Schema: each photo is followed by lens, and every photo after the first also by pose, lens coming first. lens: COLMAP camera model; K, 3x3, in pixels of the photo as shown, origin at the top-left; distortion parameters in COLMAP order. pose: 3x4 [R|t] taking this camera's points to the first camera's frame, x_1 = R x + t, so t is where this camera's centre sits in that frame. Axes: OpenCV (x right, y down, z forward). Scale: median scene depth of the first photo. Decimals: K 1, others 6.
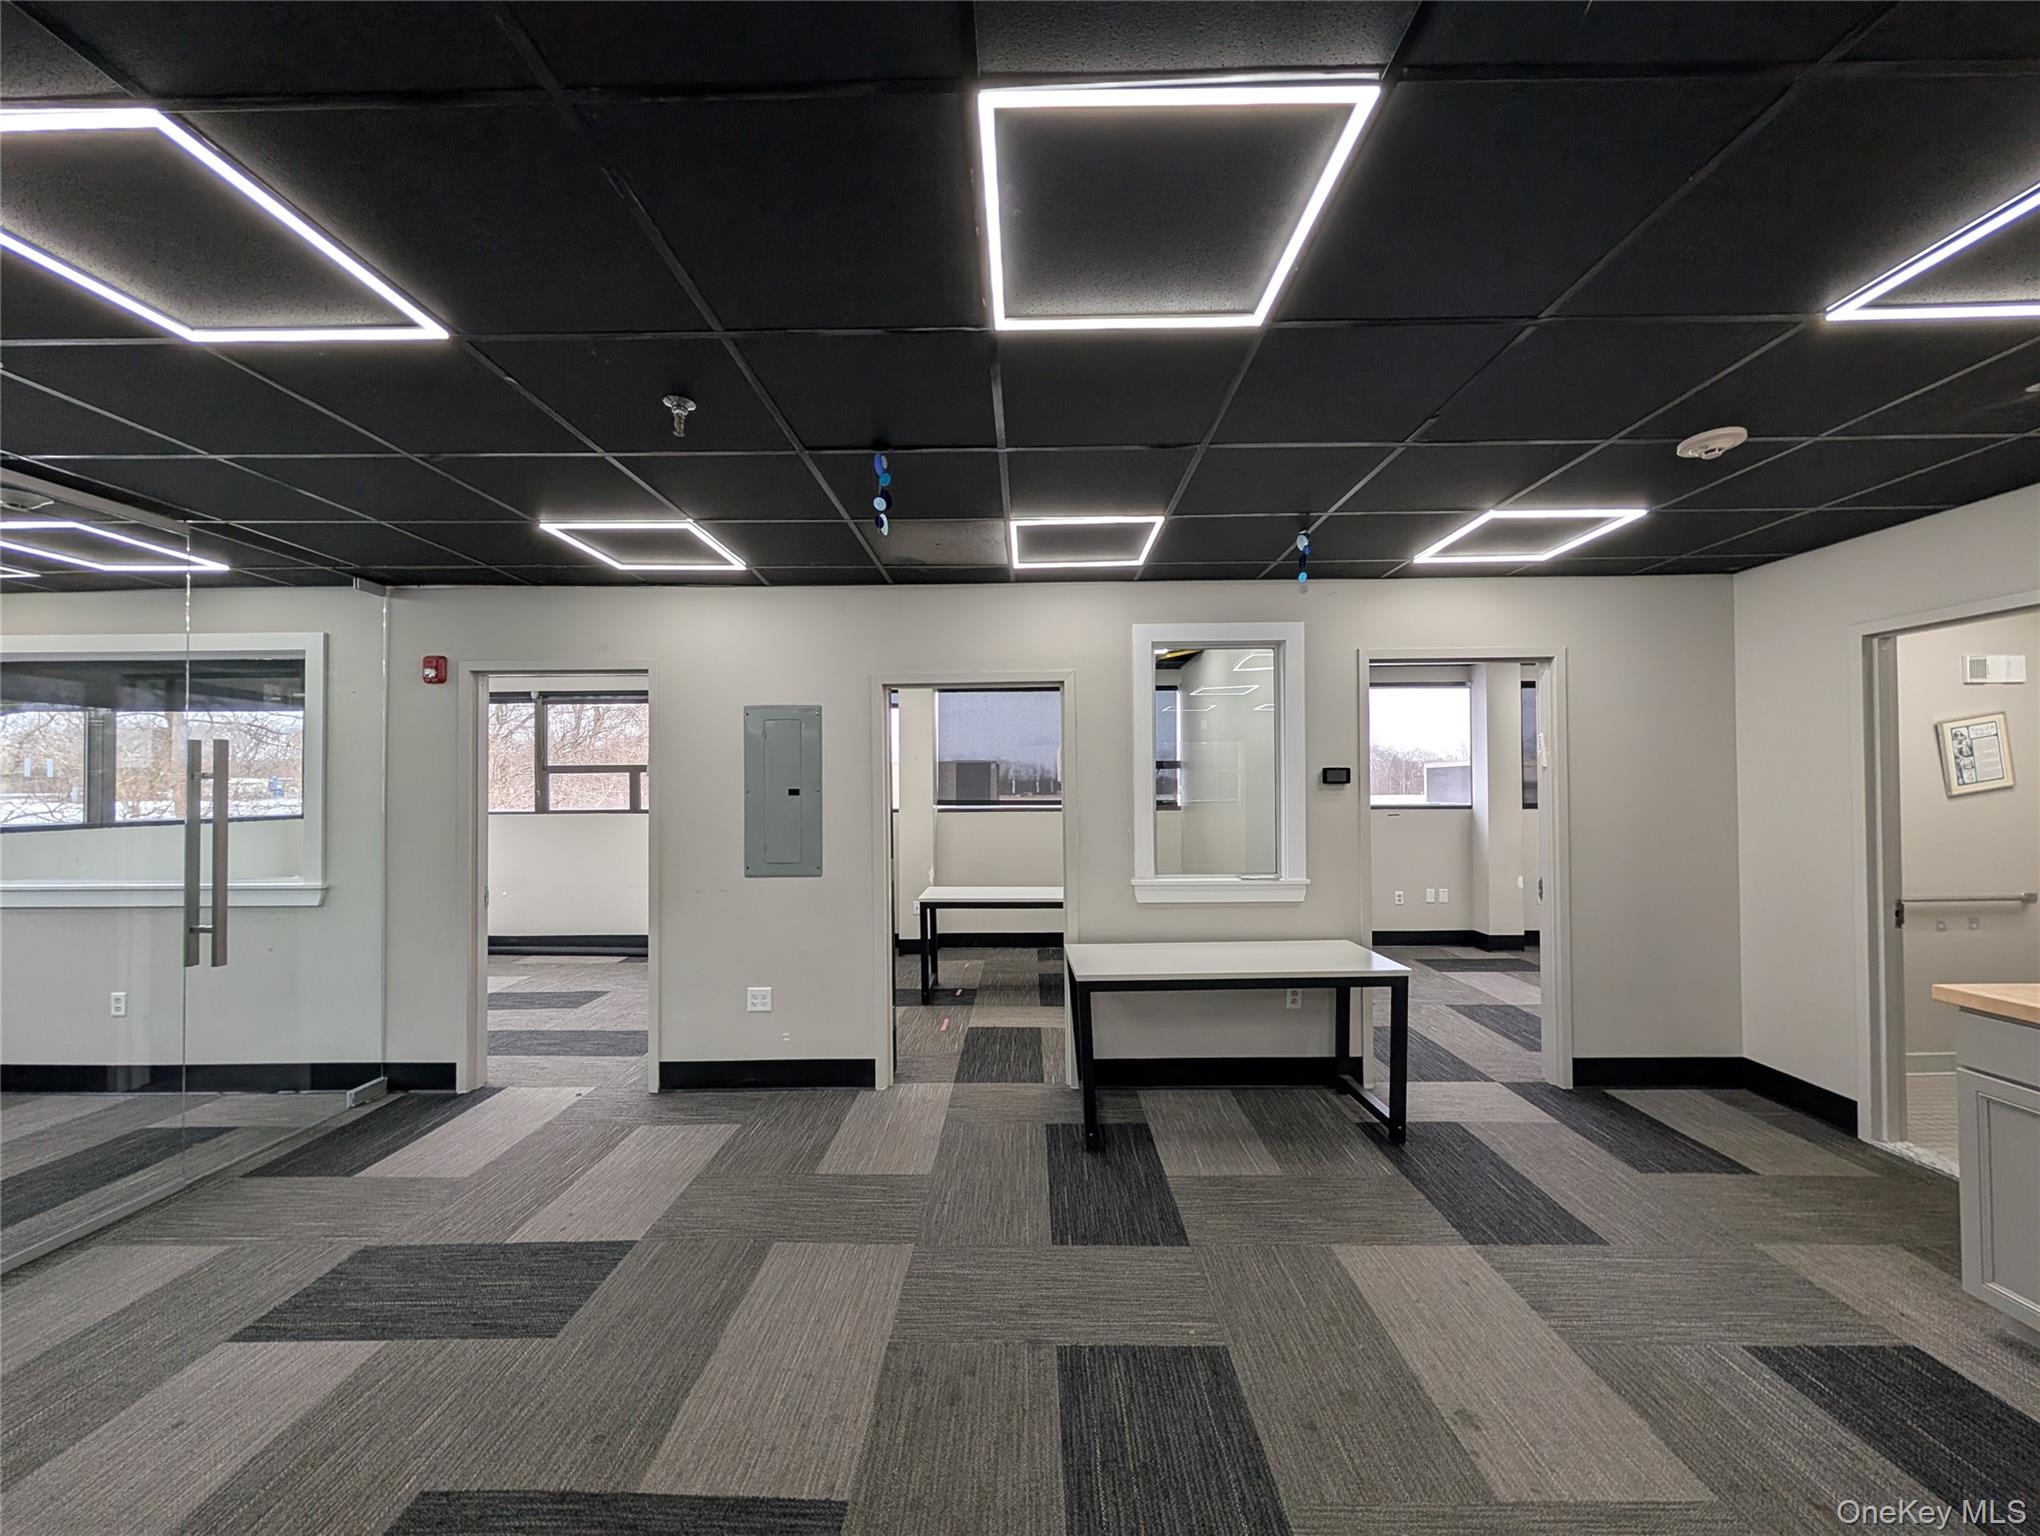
lens RADIAL K [[771.6, 0, 1018.4], [0, 771.6, 776.9], [0, 0, 1]] dist [-0.000325, 0.000051]
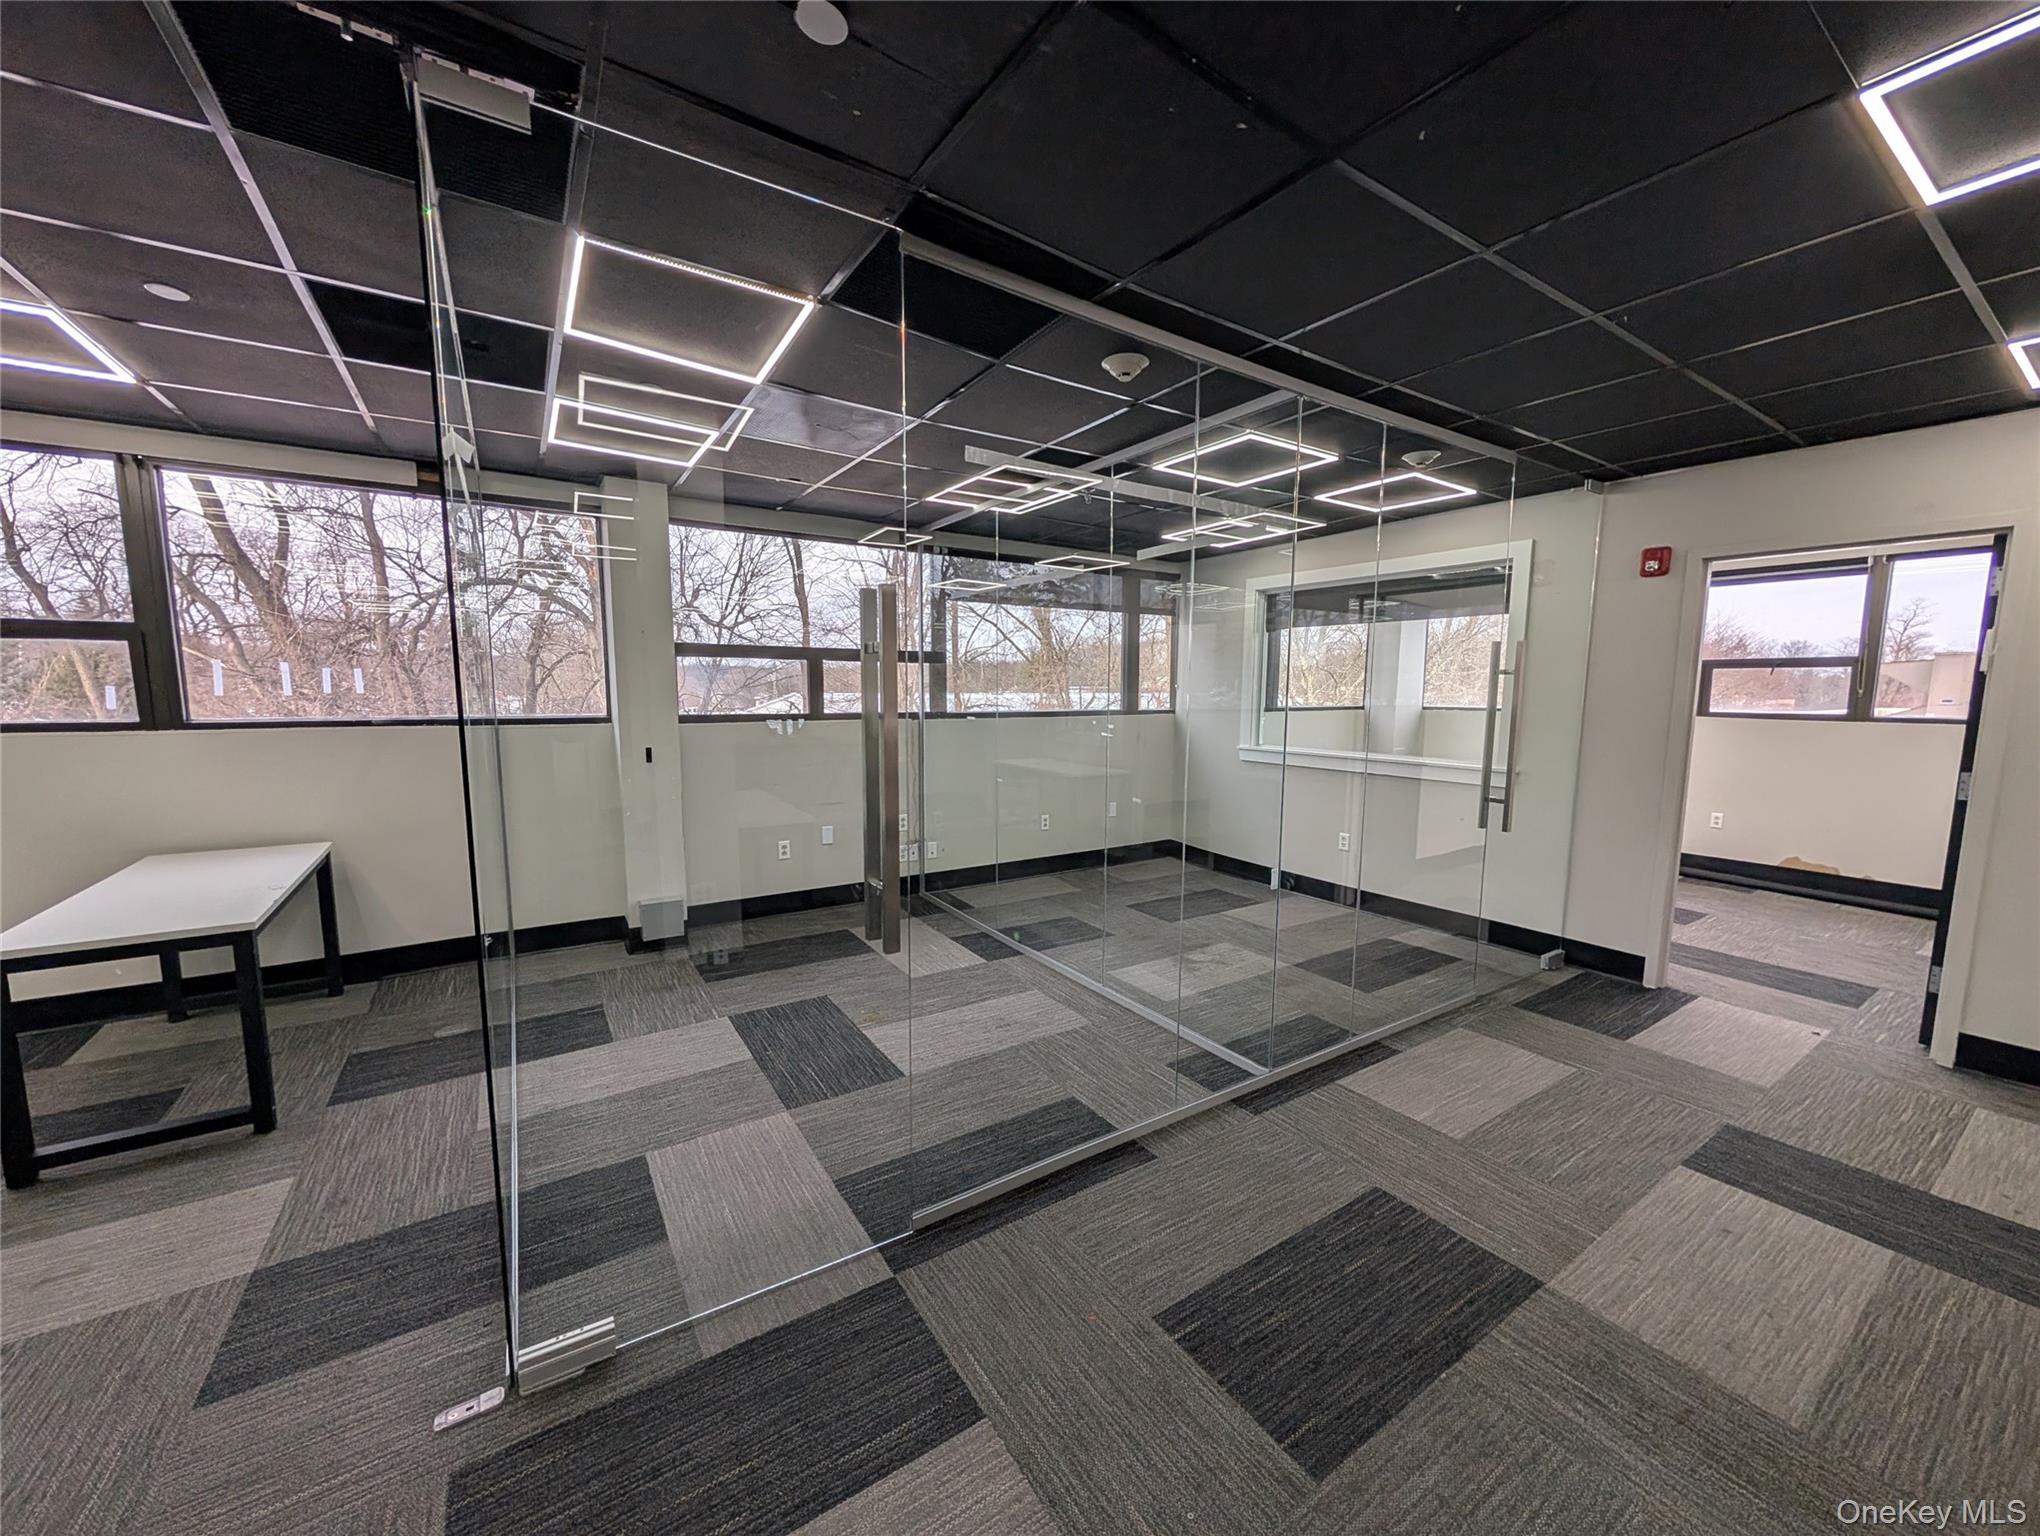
lens RADIAL K [[771.6, 0, 1017.5], [0, 771.6, 777.9], [0, 0, 1]] dist [-0.000325, 0.000051]
pose [[0.559037, 0.108440, -0.822021, -0.382081], [0.001940, 0.991237, 0.132083, 0.001027], [0.829140, -0.075434, 0.553928, -0.229420]]
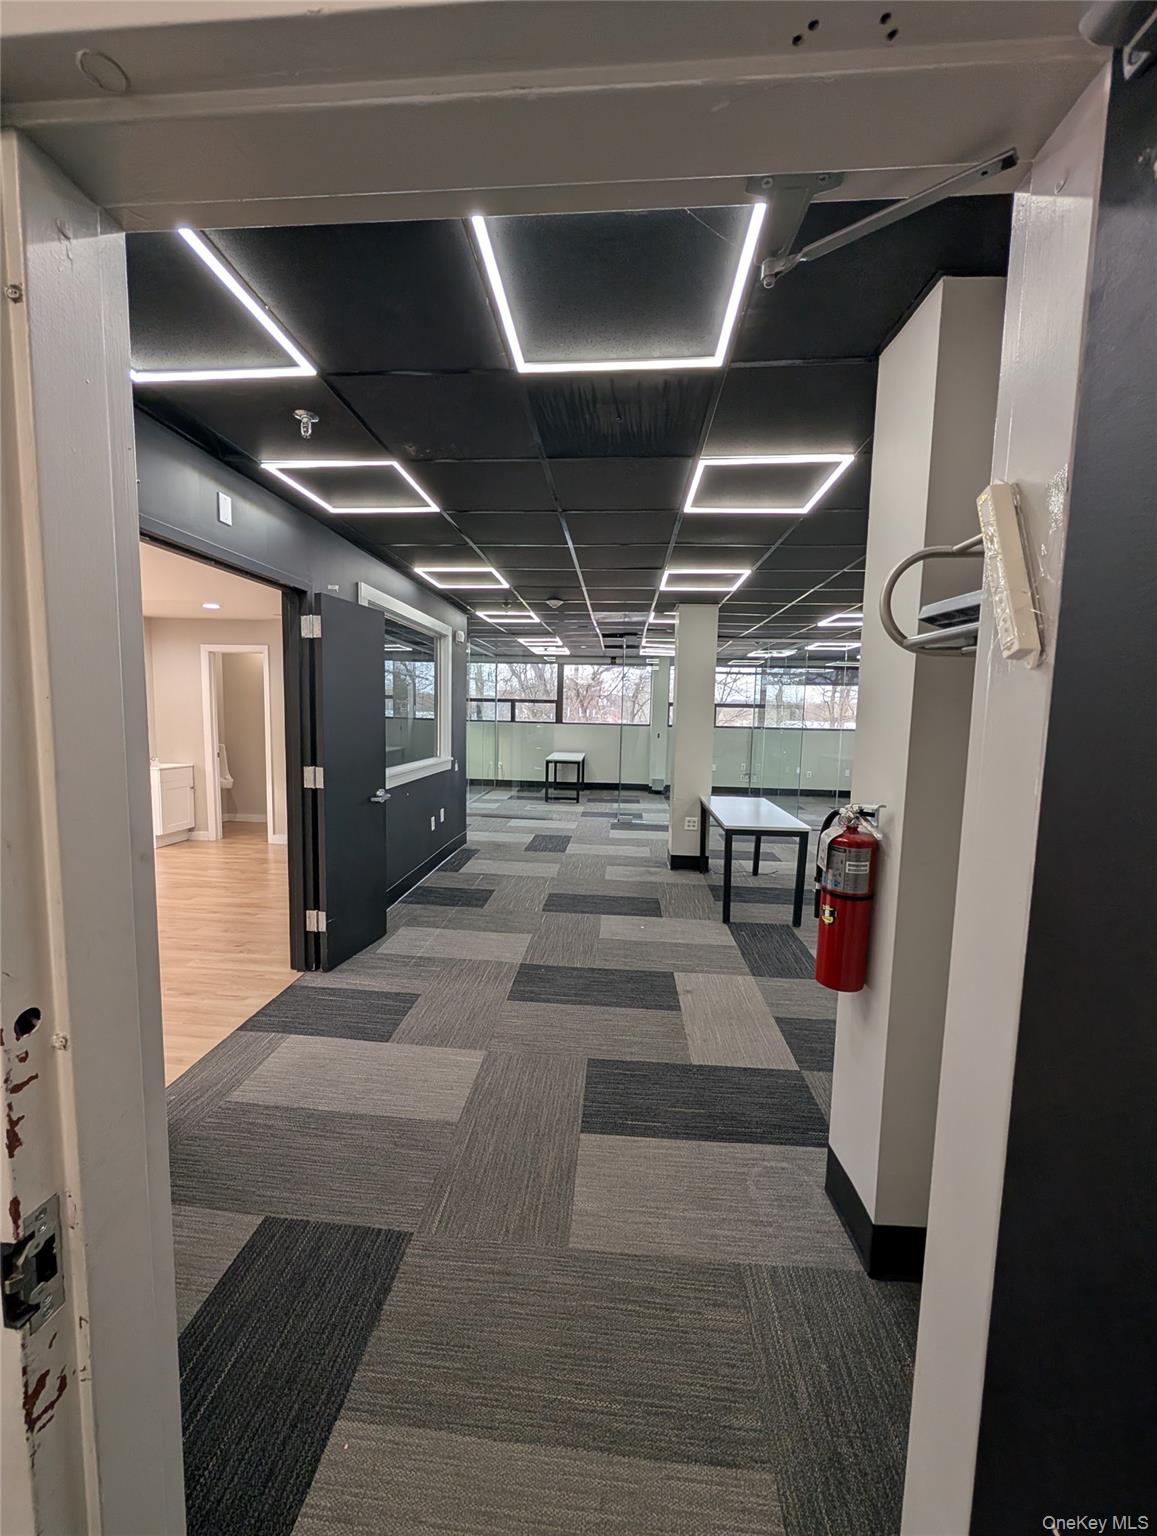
lens RADIAL K [[581.0, 0, 570.9], [0, 581.0, 768.2], [0, 0, 1]] dist [-0.000325, 0.000051]
pose [[-0.073444, 0.102754, -0.991992, 1.233143], [-0.006243, 0.994611, 0.103488, -0.018442], [0.997280, 0.013793, -0.072407, -0.270786]]
